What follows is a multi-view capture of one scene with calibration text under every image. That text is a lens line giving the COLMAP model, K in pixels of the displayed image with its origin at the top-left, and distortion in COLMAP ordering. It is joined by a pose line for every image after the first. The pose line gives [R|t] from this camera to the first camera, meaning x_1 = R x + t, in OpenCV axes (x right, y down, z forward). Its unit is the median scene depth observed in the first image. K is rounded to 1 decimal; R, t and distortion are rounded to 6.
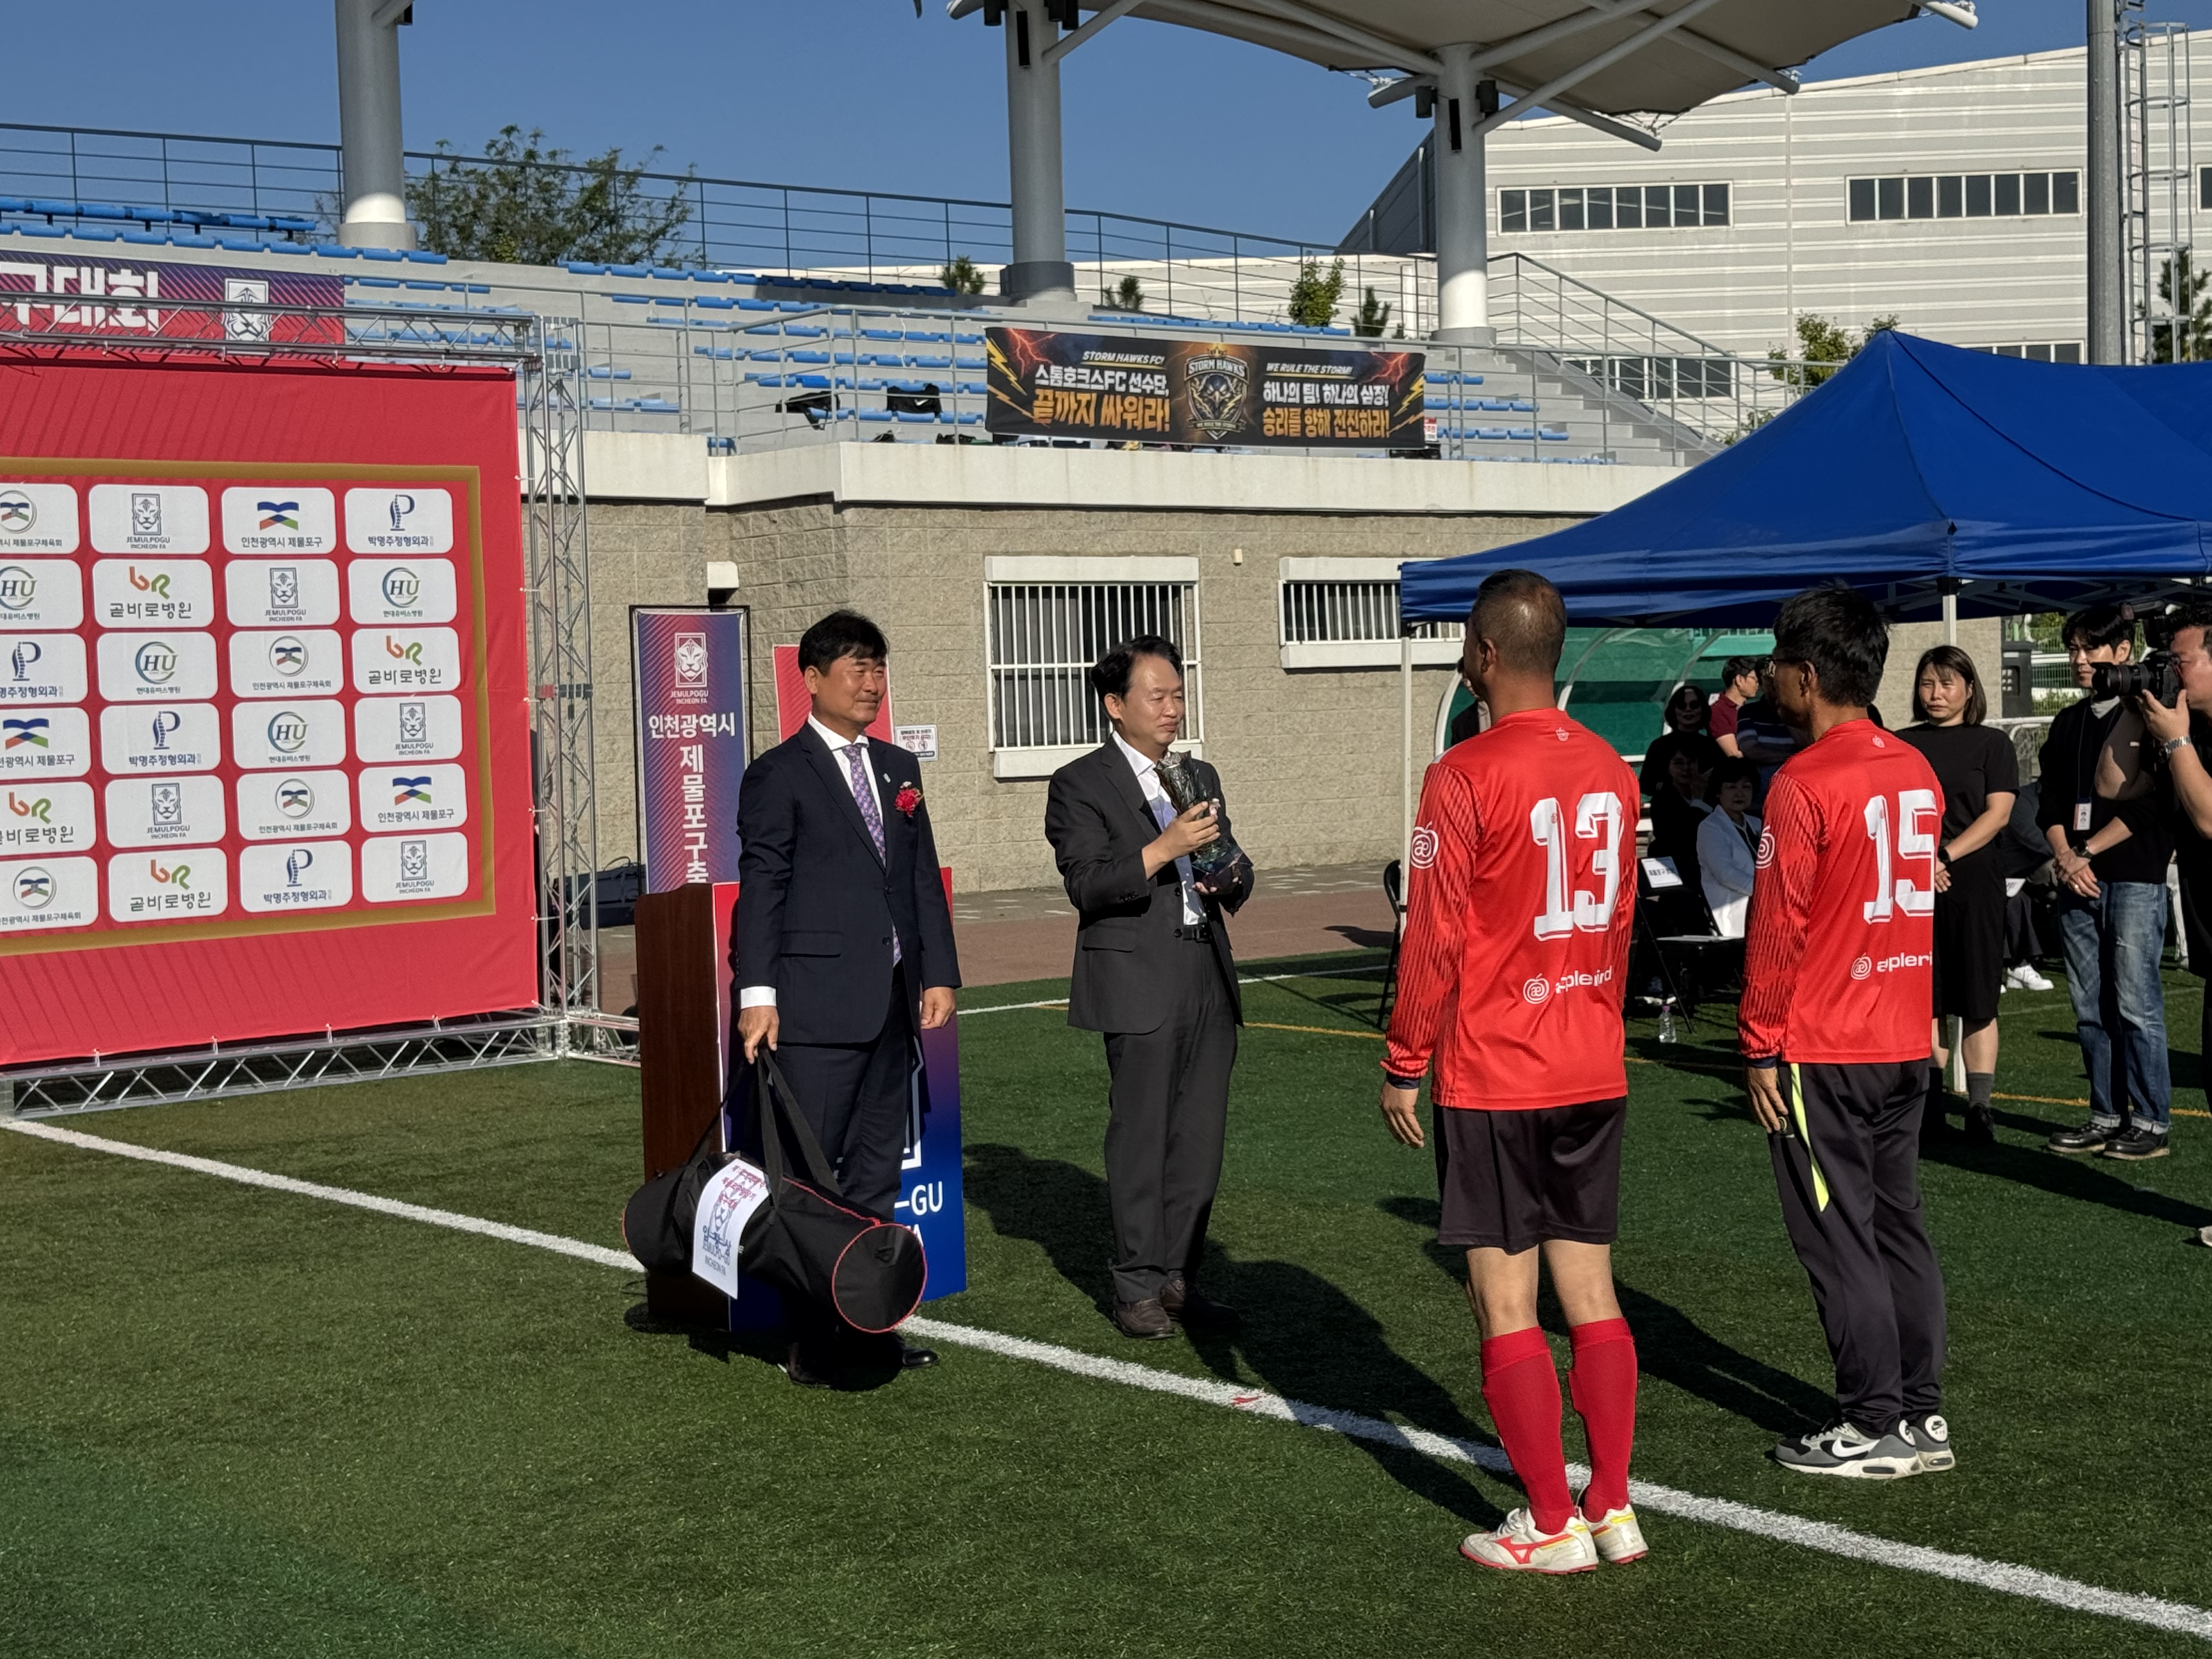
lens RADIAL K [[3197.7, 0, 1148.6], [0, 3197.7, 794.0], [0, 0, 1]] dist [0.231323, -0.627590]
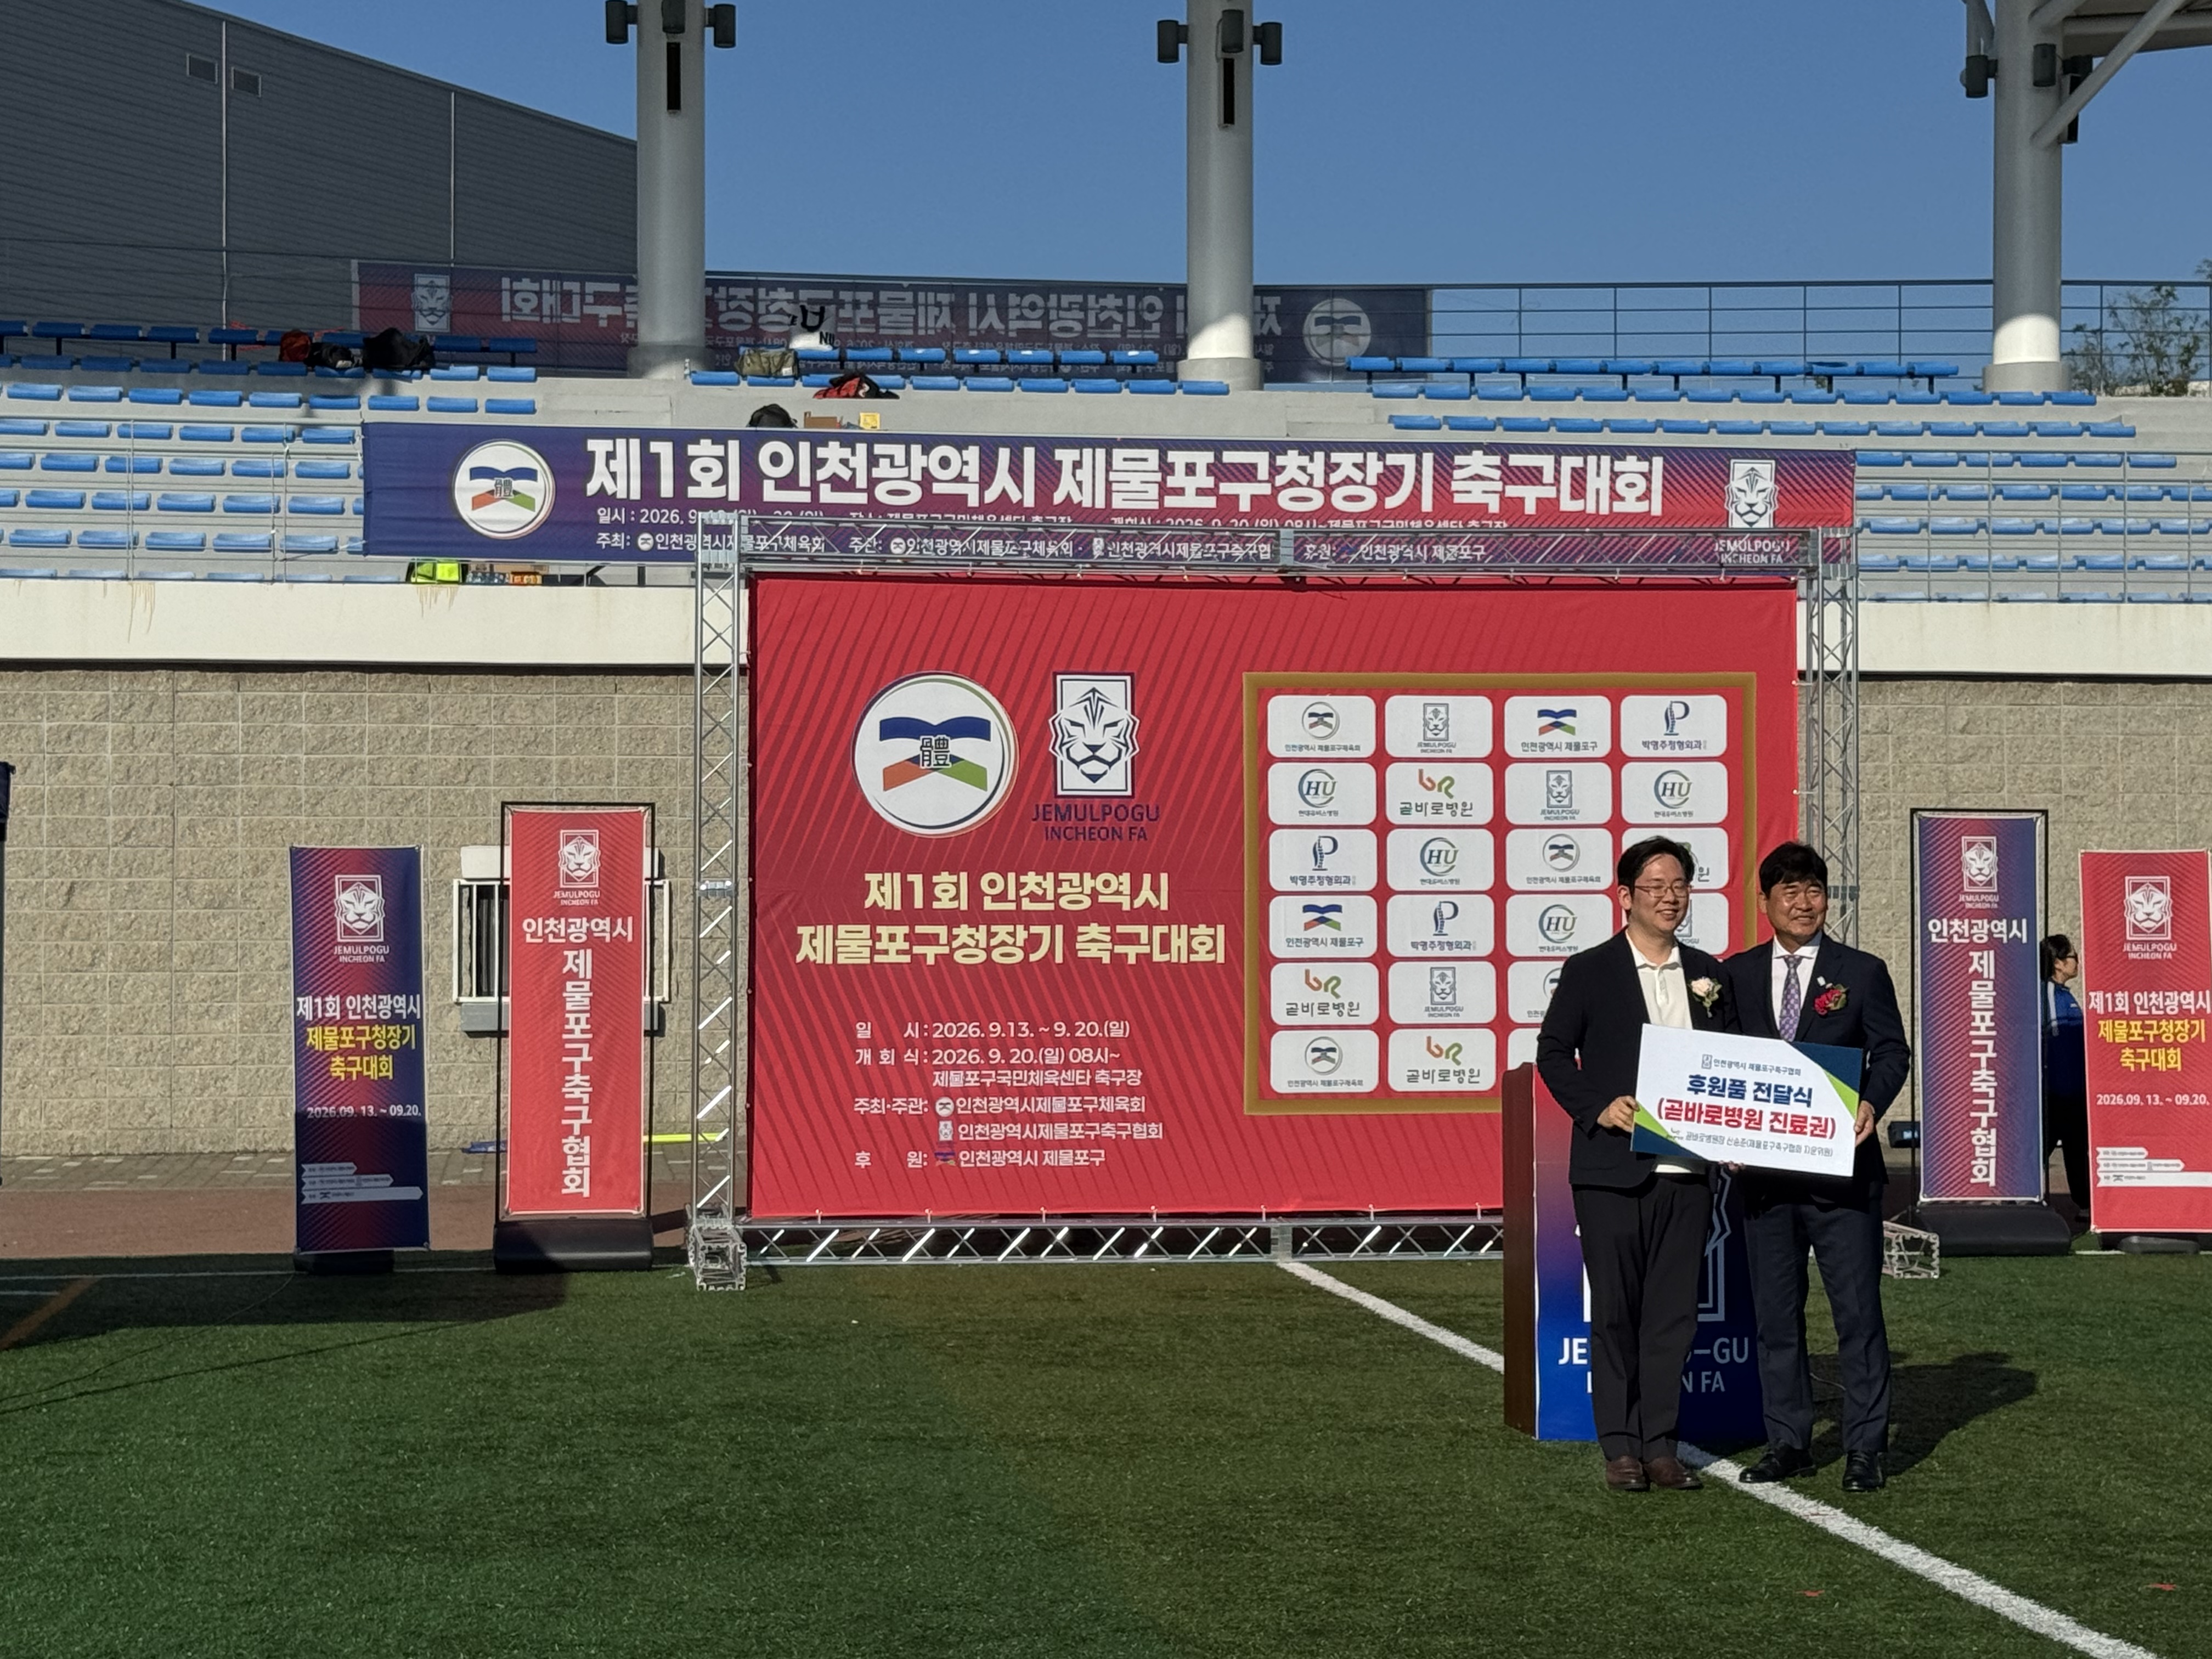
lens RADIAL K [[4029.3, 0, 1097.3], [0, 4029.3, 796.3], [0, 0, 1]] dist [0.119692, 0.255429]
pose [[0.858494, 0.017895, -0.512512, 0.276037], [-0.043338, 0.998348, -0.037735, -0.004147], [0.510990, 0.054607, 0.857851, -0.214290]]
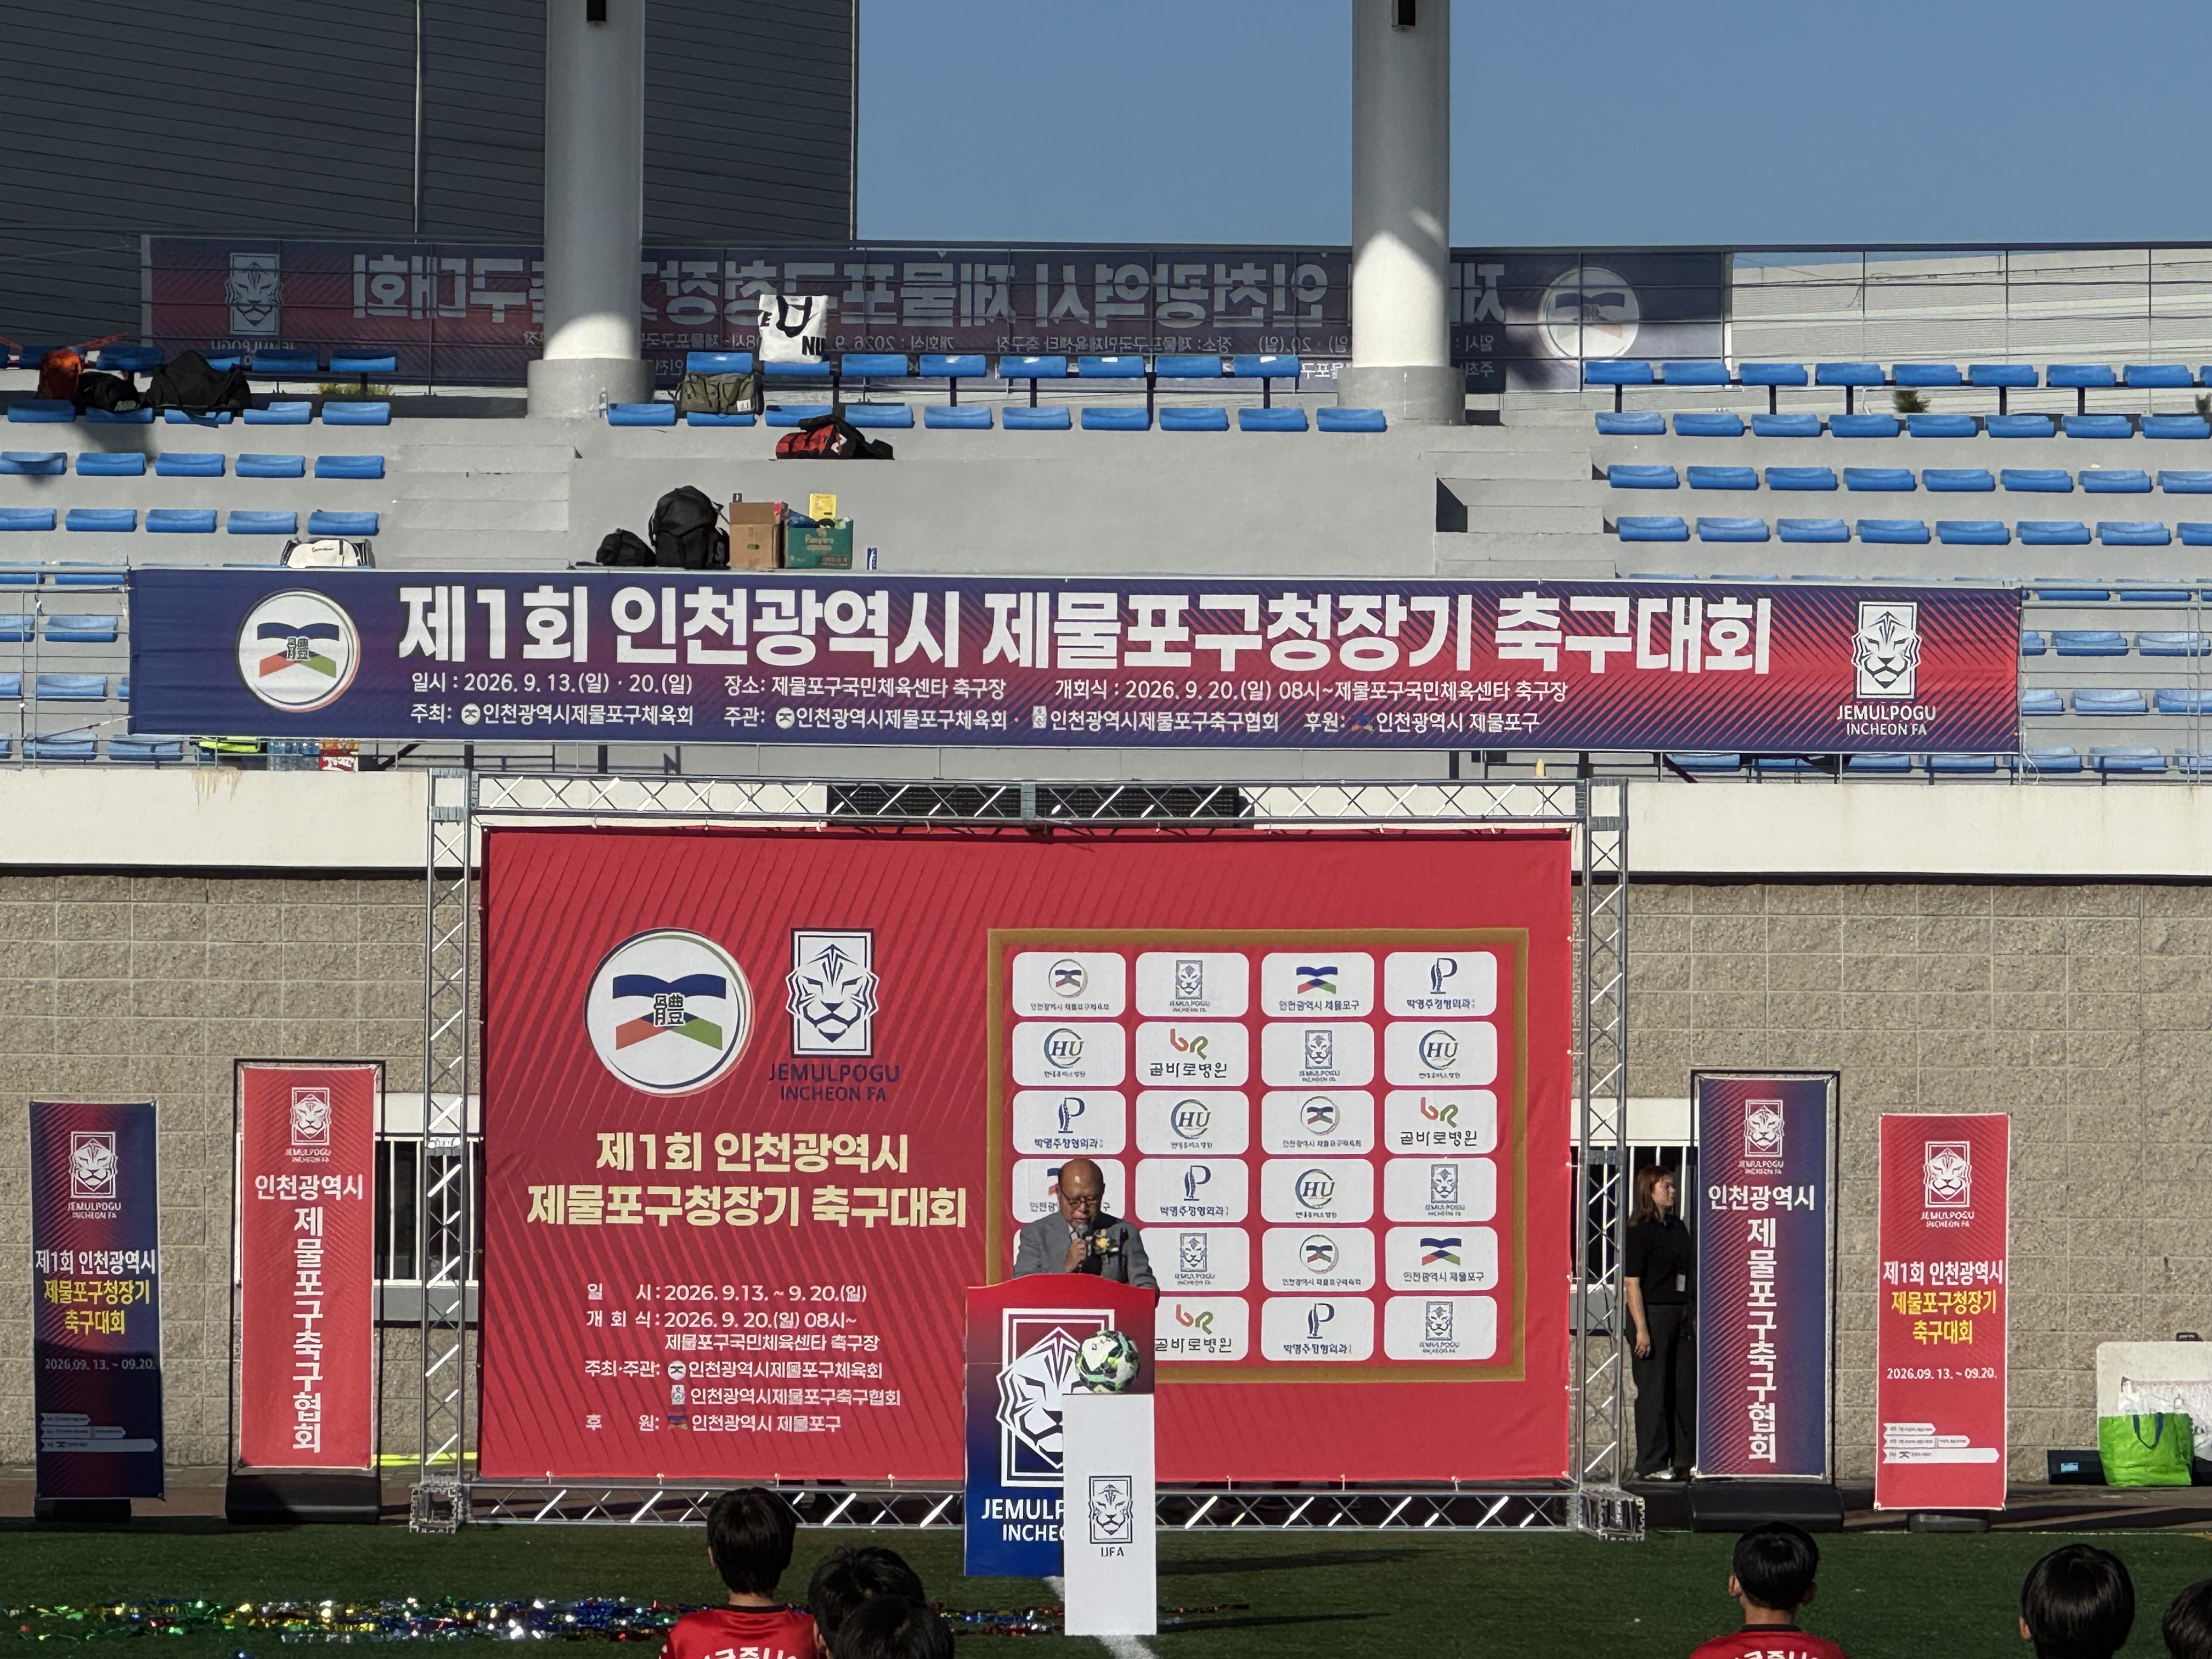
lens RADIAL K [[10827.3, 0, 1106.0], [0, 10827.3, 829.5], [0, 0, 1]] dist [-0.829304, 24.288183]
pose [[0.801003, 0.016532, -0.598433, 1.683190], [-0.049873, 0.997987, -0.039186, 0.004713], [0.596580, 0.061234, 0.800214, -1.743851]]
